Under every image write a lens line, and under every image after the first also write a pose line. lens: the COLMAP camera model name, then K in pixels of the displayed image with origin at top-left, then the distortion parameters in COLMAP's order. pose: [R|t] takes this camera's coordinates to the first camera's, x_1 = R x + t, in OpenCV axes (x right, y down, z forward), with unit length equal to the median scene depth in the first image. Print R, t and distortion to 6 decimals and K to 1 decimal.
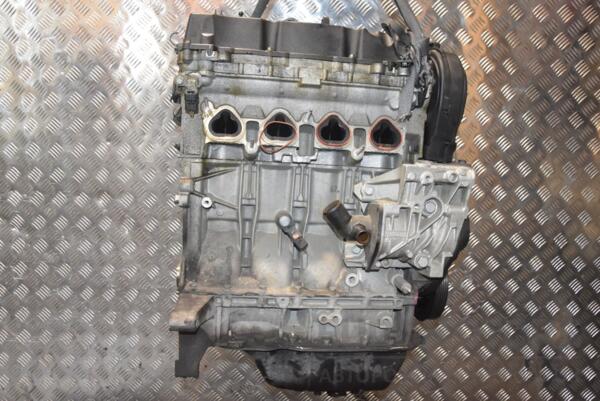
lens RADIAL K [[468.5, 0, 297.6], [0, 468.5, 198.7], [0, 0, 1]] dist [-0.119794, 0.090305]
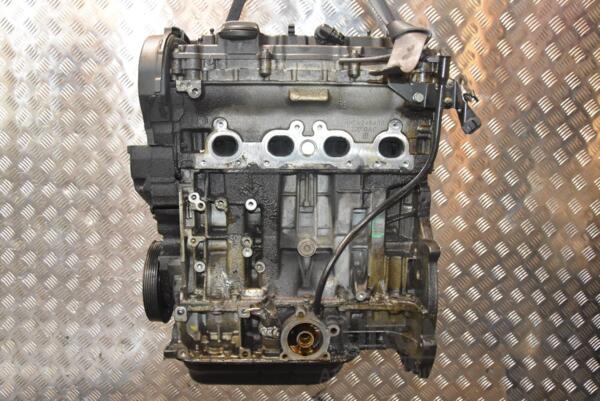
lens RADIAL K [[468.5, 0, 303.1], [0, 468.5, 197.4], [0, 0, 1]] dist [-0.119794, 0.090305]
pose [[0.999109, 0.040794, -0.010810, 0.102032], [-0.040840, 0.999157, -0.004054, 0.000683], [0.010636, 0.004491, 0.999933, -0.004410]]
